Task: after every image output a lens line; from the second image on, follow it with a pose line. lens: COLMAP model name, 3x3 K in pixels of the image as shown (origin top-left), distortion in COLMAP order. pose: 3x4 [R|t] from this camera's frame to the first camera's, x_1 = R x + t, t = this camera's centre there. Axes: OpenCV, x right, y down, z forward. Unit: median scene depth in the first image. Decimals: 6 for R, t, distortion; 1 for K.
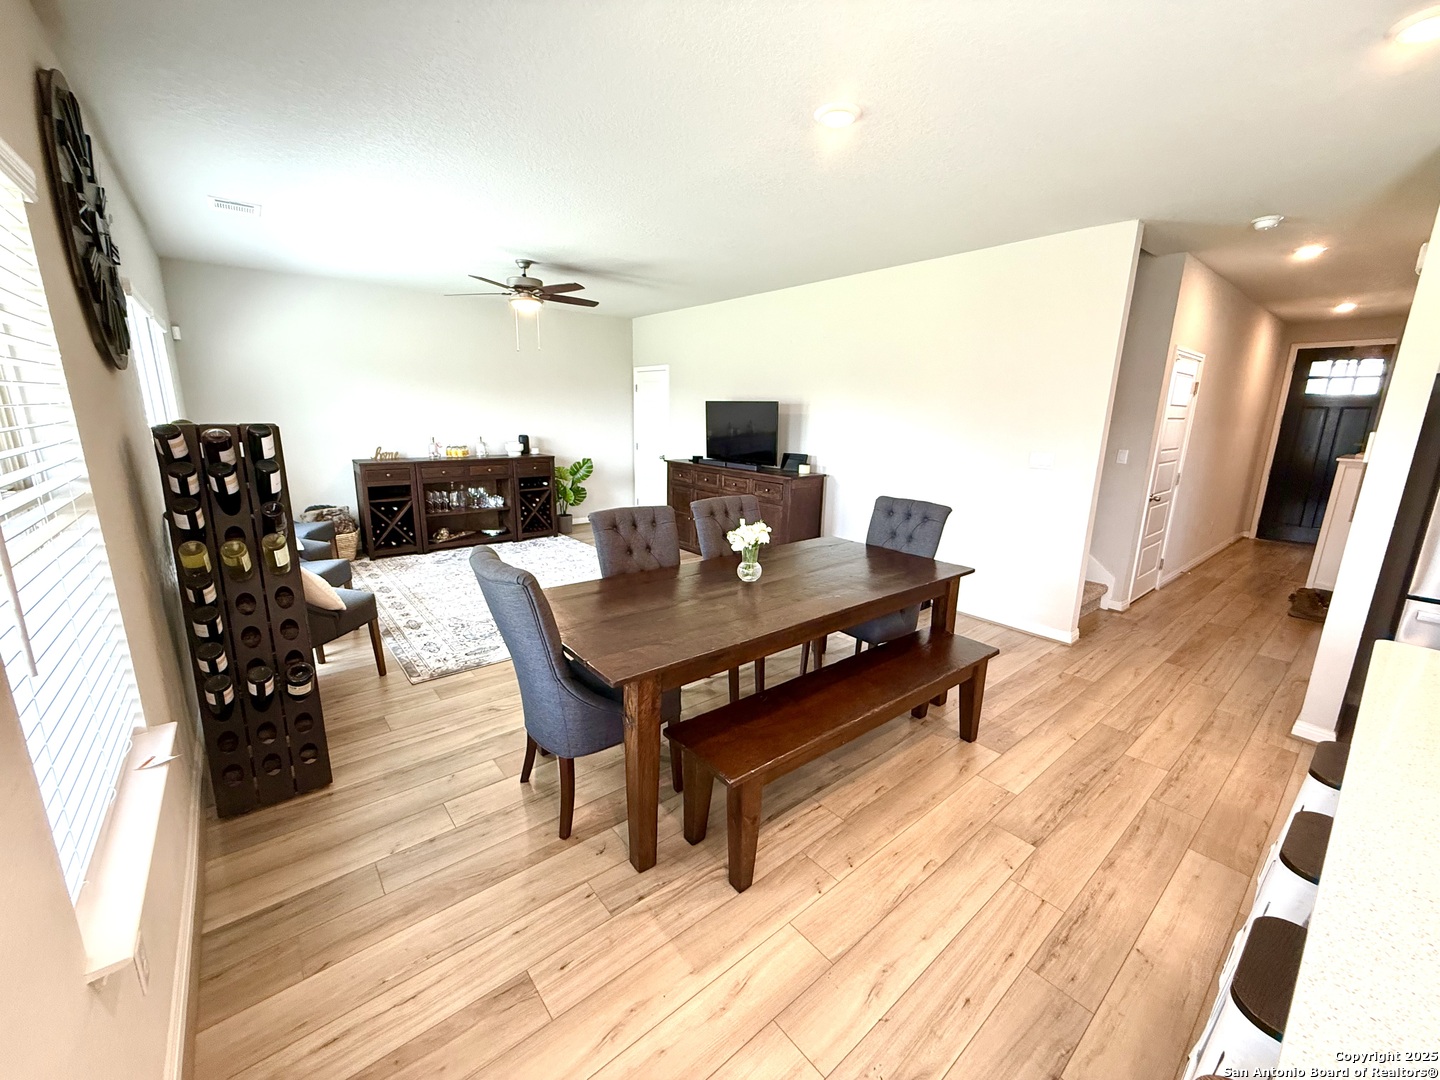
lens RADIAL K [[574.0, 0, 715.0], [0, 574.0, 540.7], [0, 0, 1]] dist [-0.000584, 0.000176]
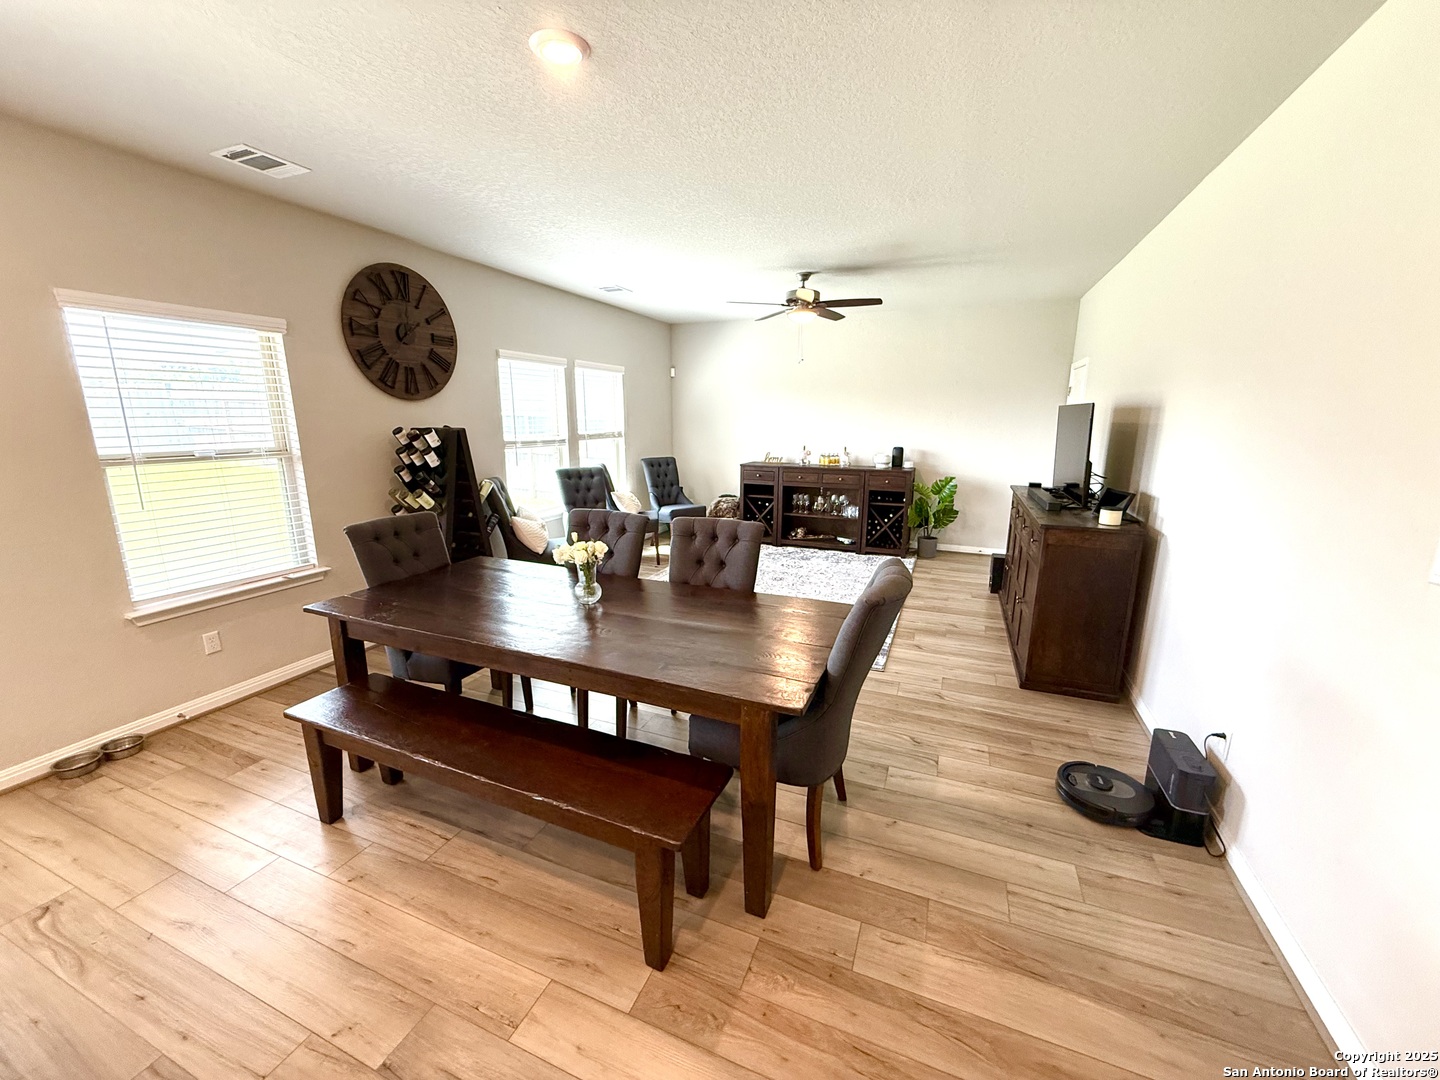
lens RADIAL K [[574.0, 0, 716.3], [0, 574.0, 538.4], [0, 0, 1]] dist [-0.000584, 0.000176]
pose [[0.469842, 0.169766, -0.866272, 0.674527], [-0.193753, 0.977236, 0.086425, -0.107439], [0.861225, 0.127236, 0.492040, 0.521544]]
